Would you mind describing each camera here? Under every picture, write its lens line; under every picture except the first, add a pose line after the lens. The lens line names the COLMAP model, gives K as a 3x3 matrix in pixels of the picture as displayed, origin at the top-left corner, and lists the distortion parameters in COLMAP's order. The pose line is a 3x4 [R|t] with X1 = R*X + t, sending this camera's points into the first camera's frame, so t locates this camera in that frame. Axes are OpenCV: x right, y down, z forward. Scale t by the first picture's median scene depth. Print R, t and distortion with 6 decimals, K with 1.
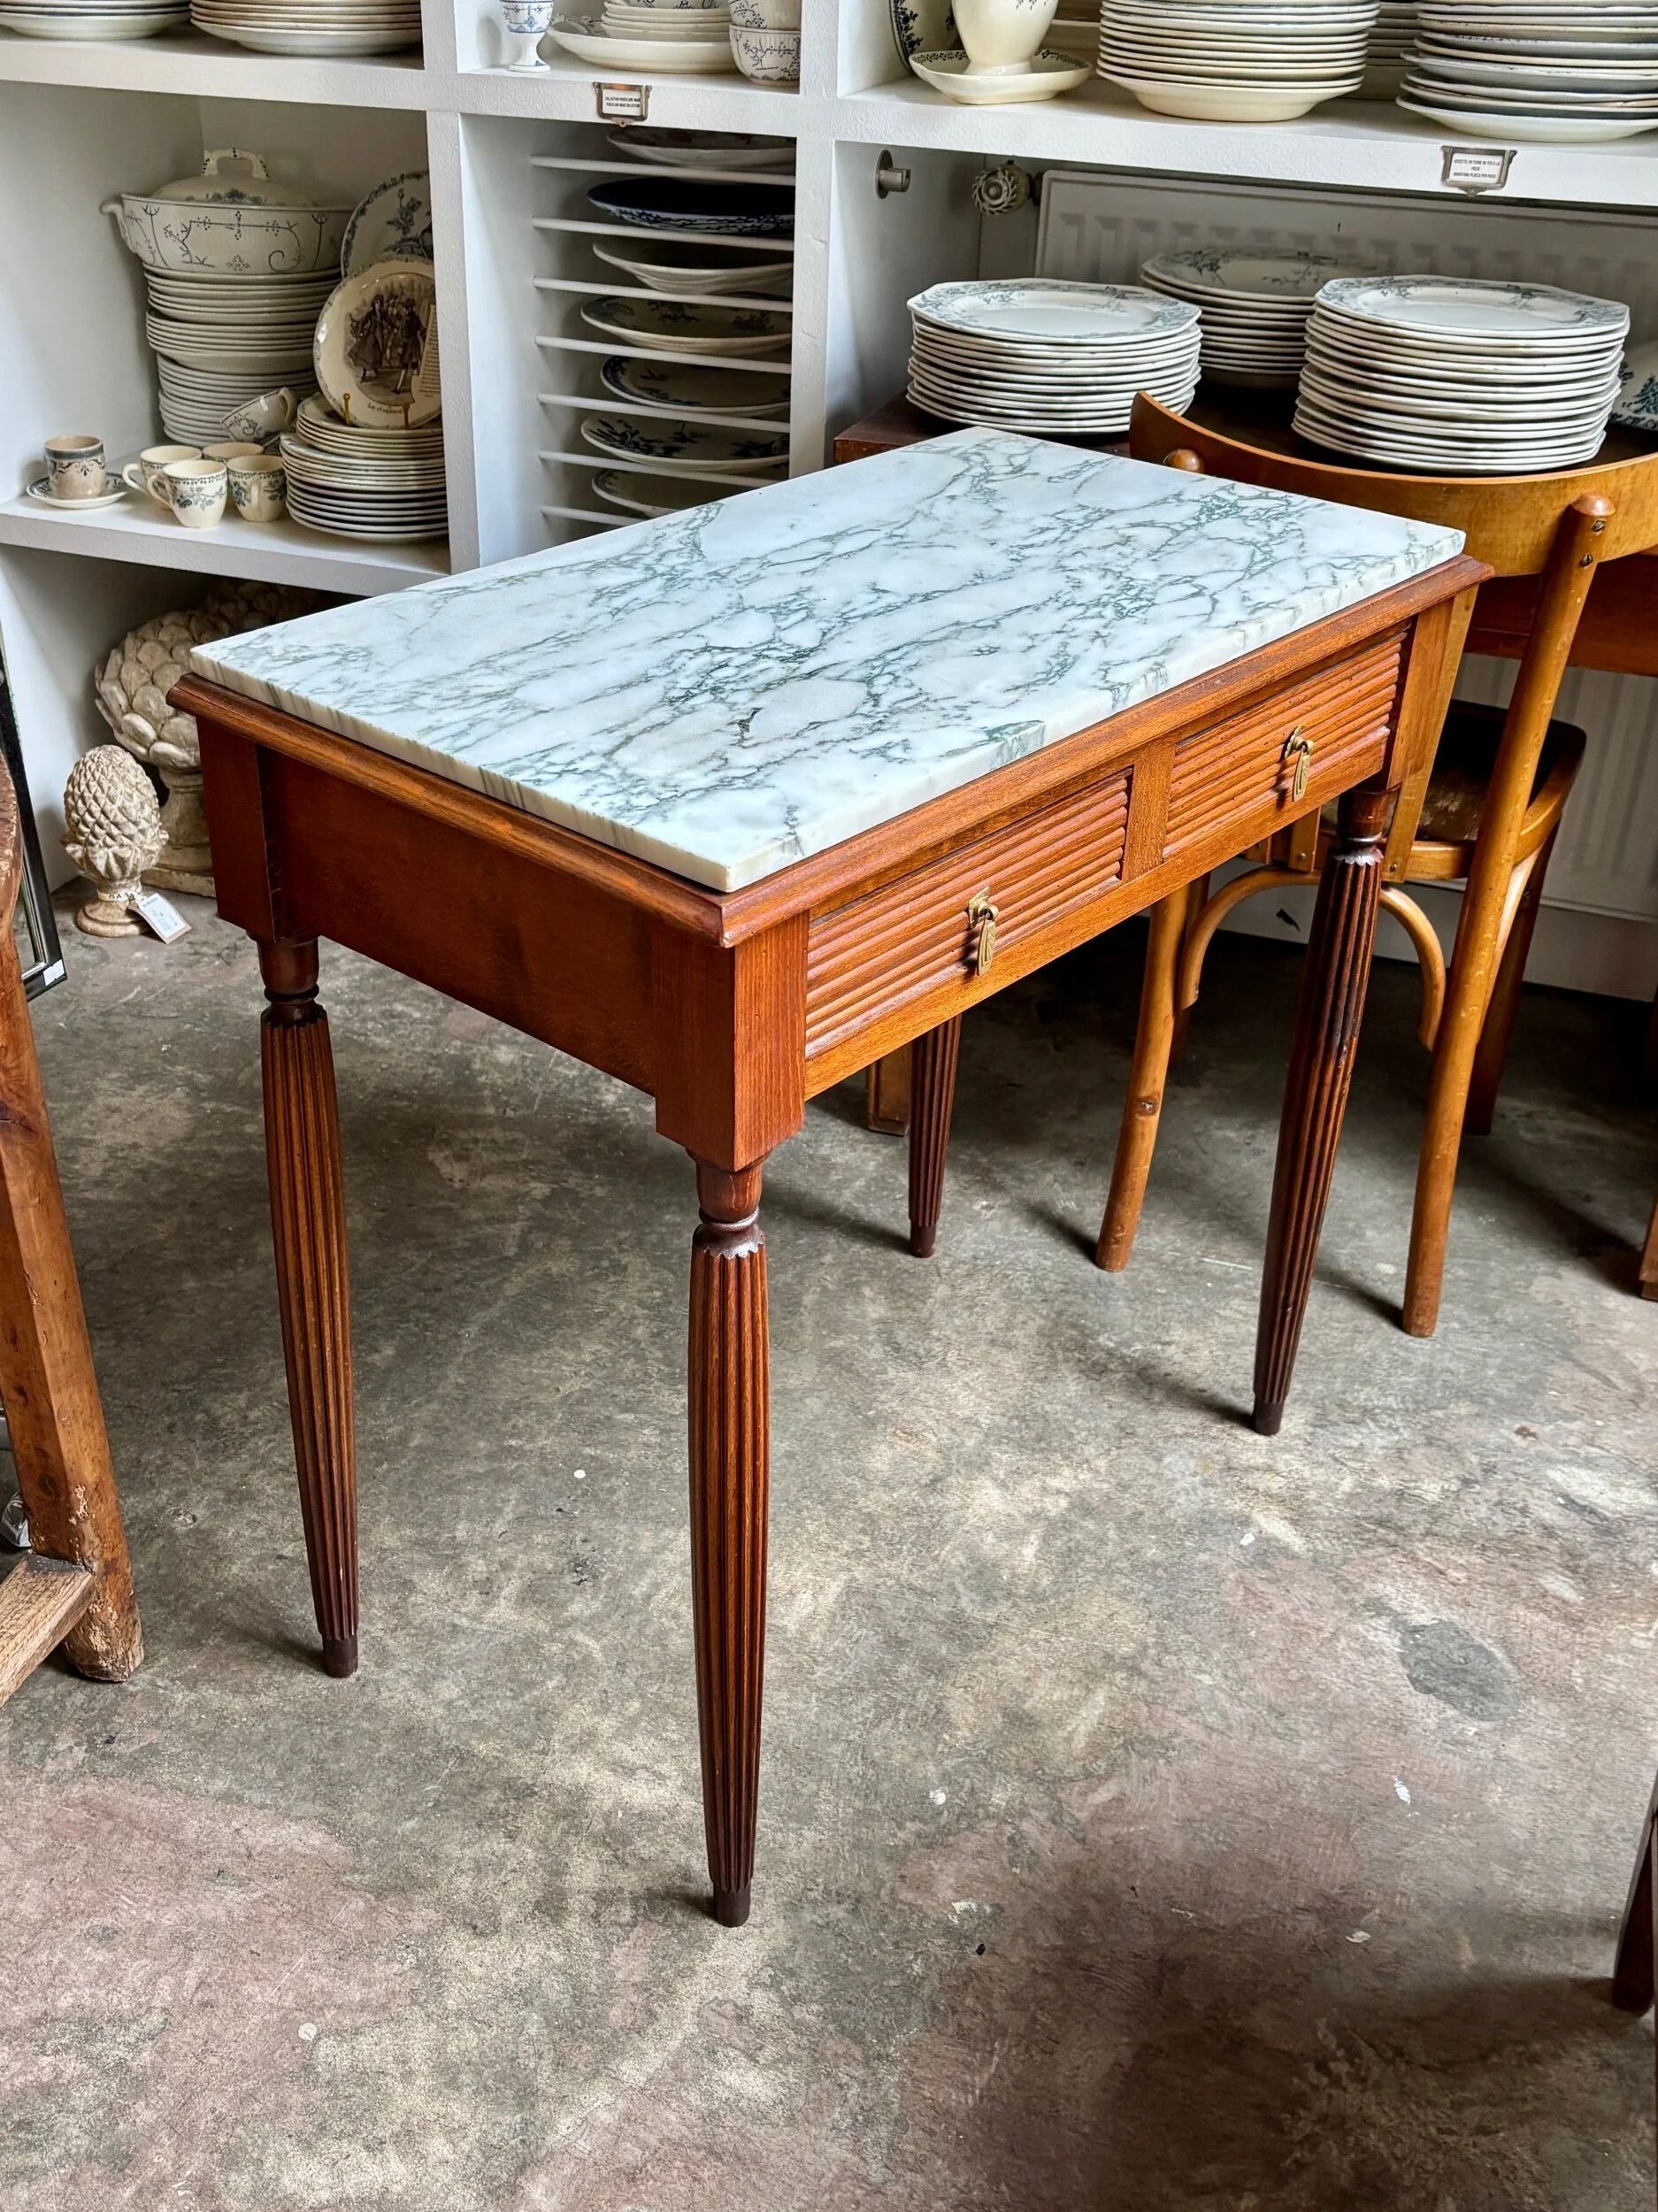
lens RADIAL K [[2187.1, 0, 764.6], [0, 2187.1, 1004.9], [0, 0, 1]] dist [0.015154, 0.000000]
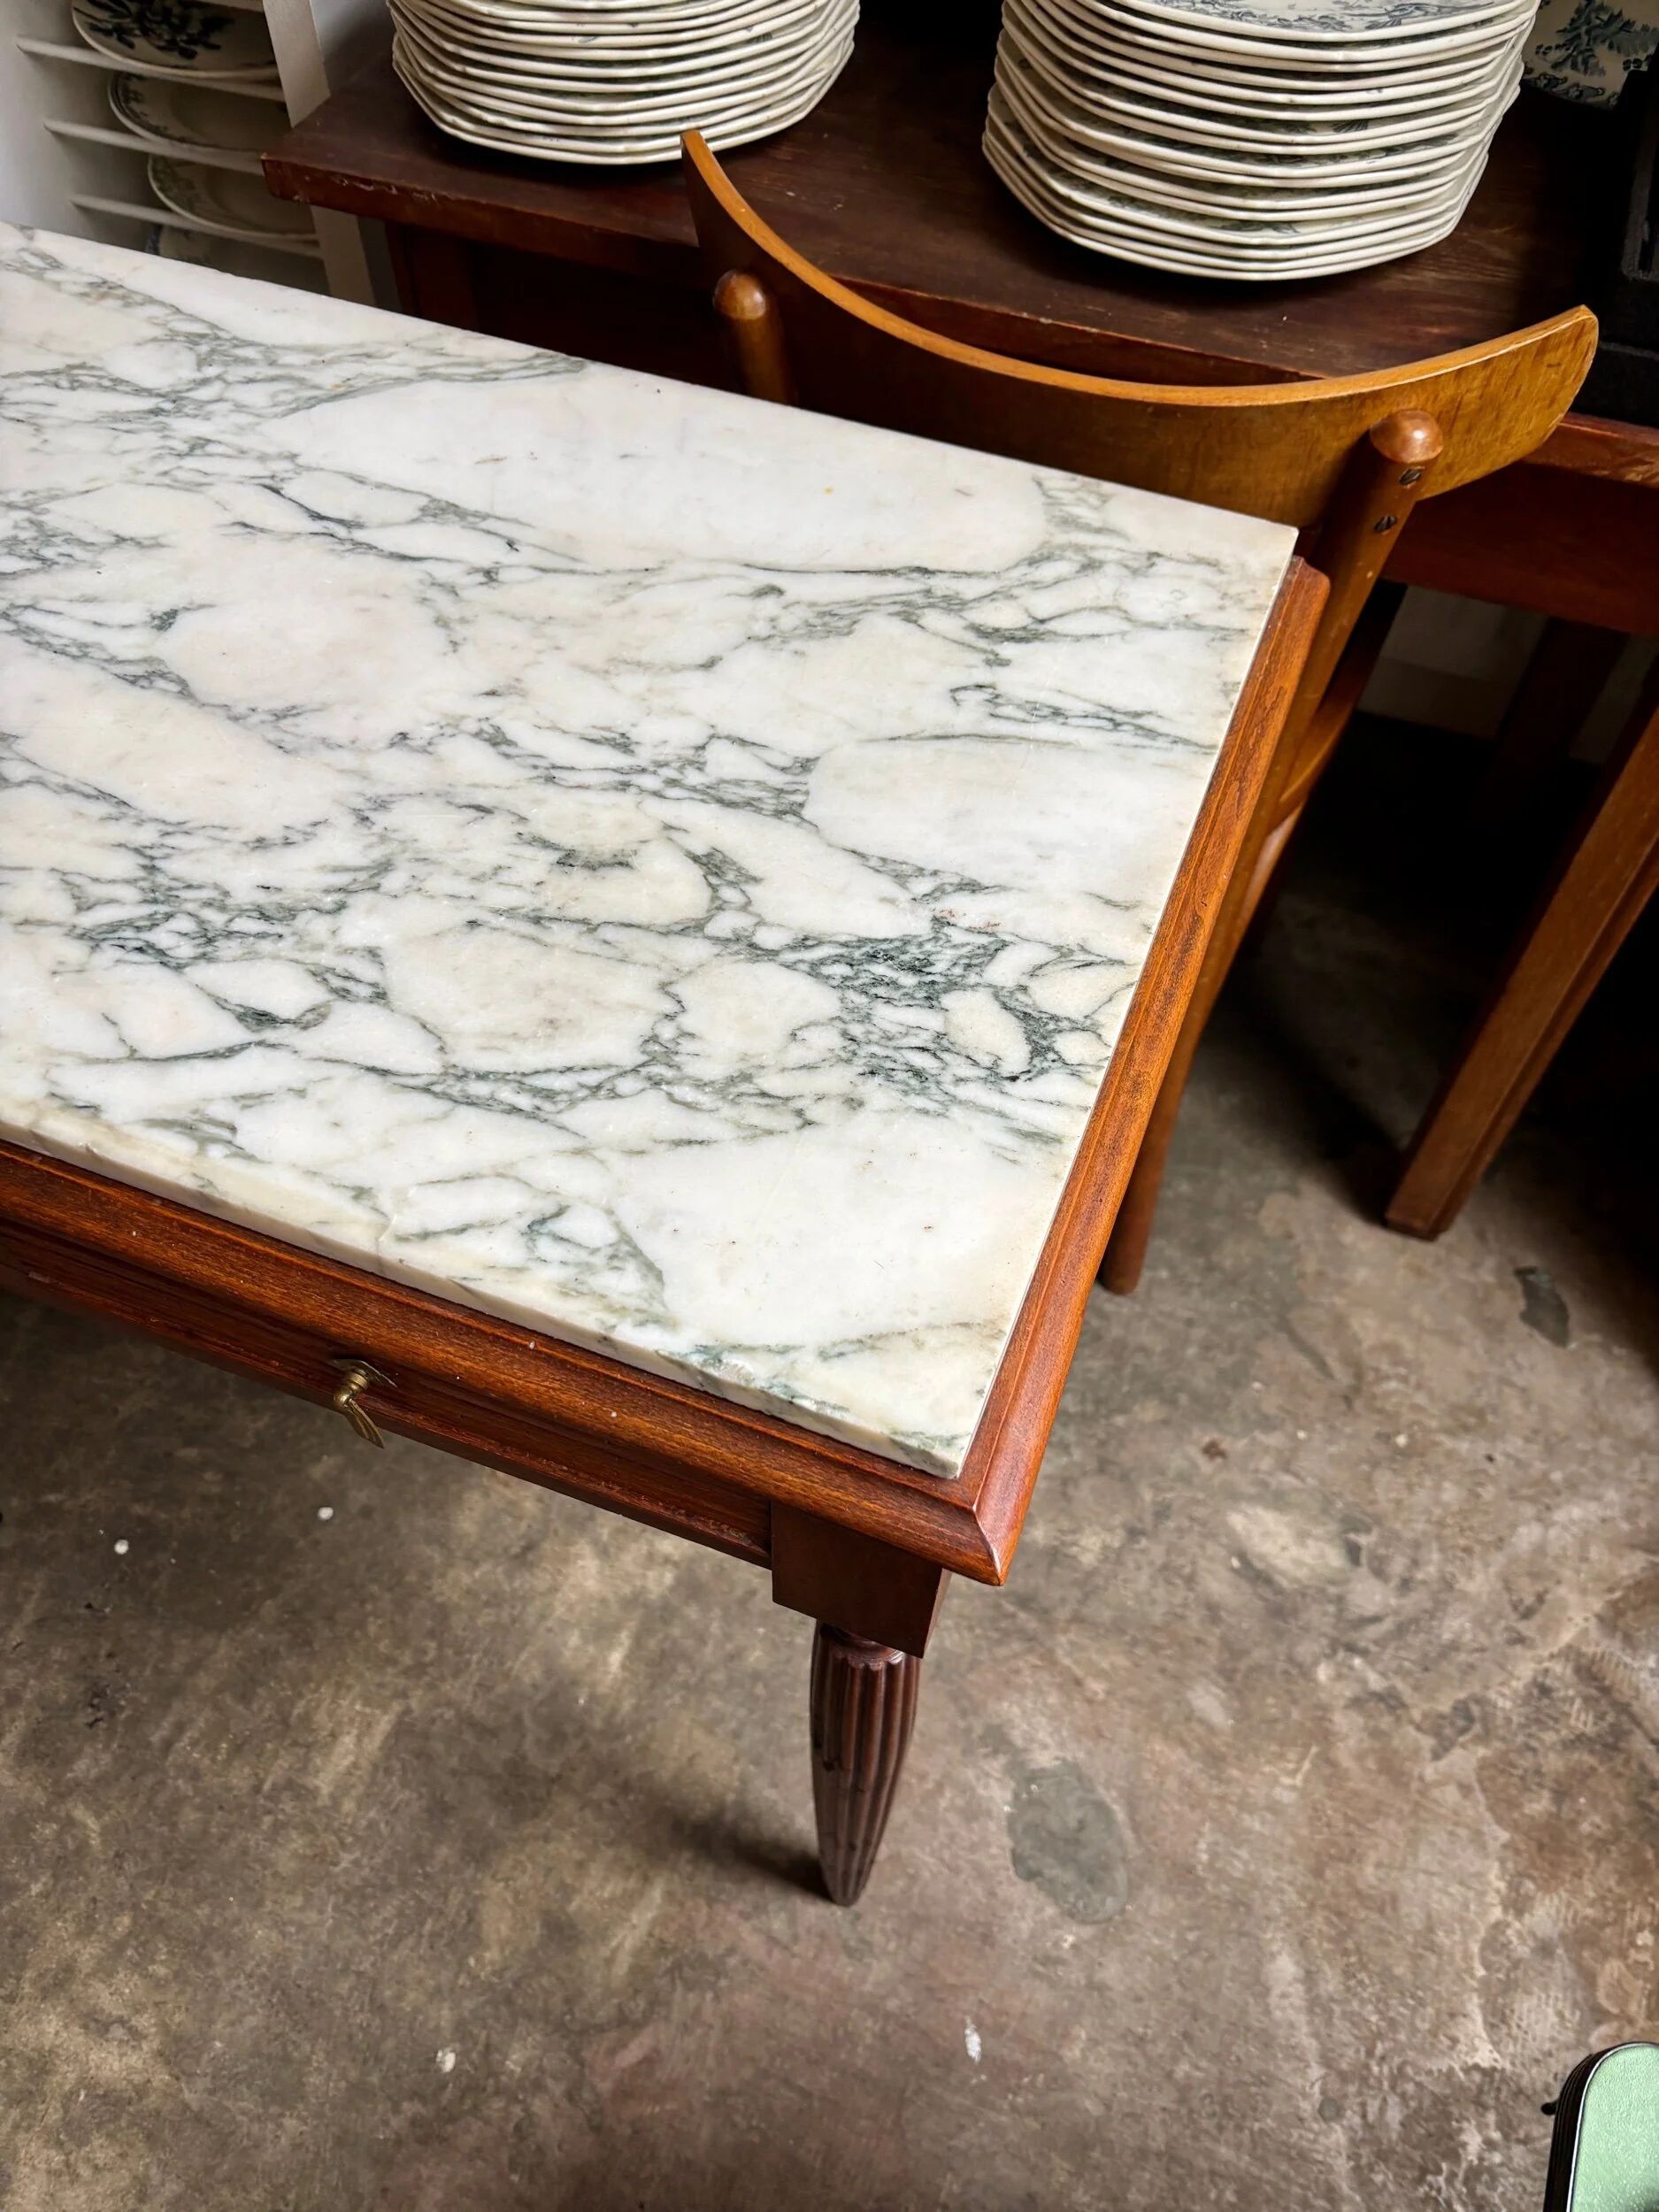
lens RADIAL K [[1681.8, 0, 813.4], [0, 1681.8, 1099.8], [0, 0, 1]] dist [0.024651, -0.025391]
pose [[0.999887, -0.012787, -0.007962, 0.200269], [0.014994, 0.895613, 0.444581, -0.242610], [0.001445, -0.444650, 0.895703, 0.472179]]
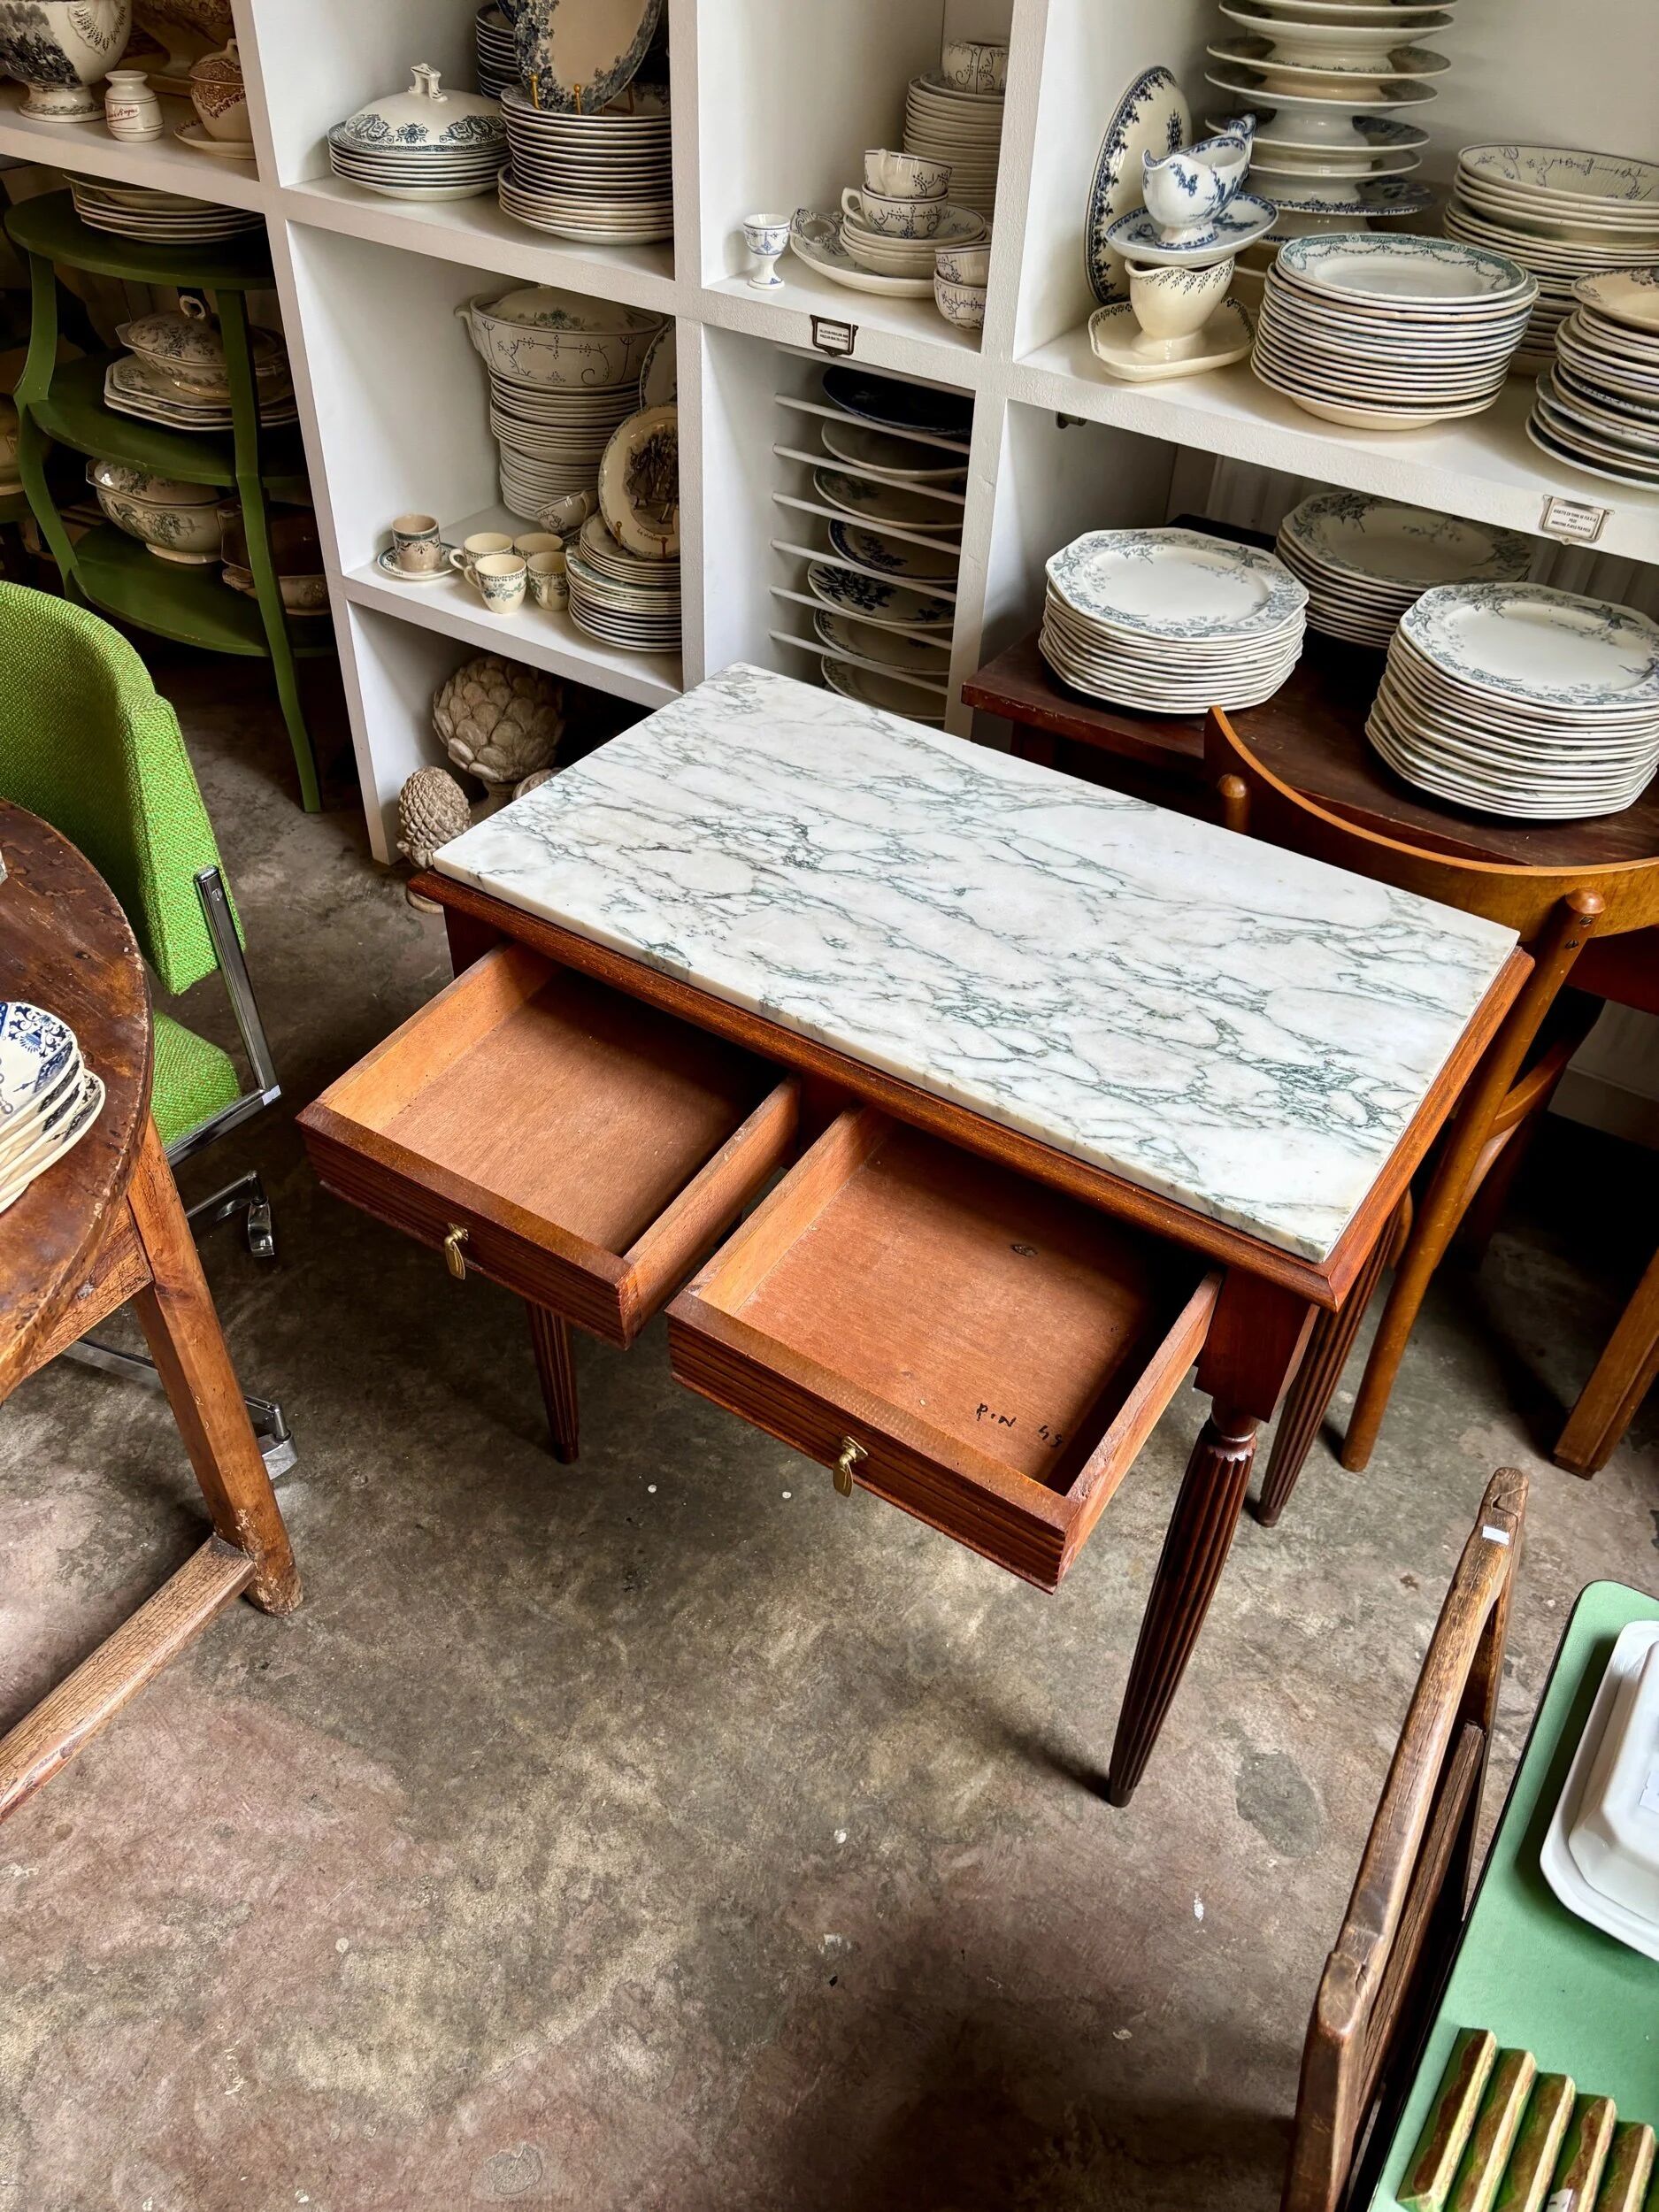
lens RADIAL K [[1681.8, 0, 812.1], [0, 1681.8, 1096.9], [0, 0, 1]] dist [0.024651, -0.025391]
pose [[0.978073, 0.146960, -0.147567, 0.123731], [-0.112616, 0.969240, 0.218839, -0.245263], [0.175189, -0.197422, 0.964538, 0.087791]]
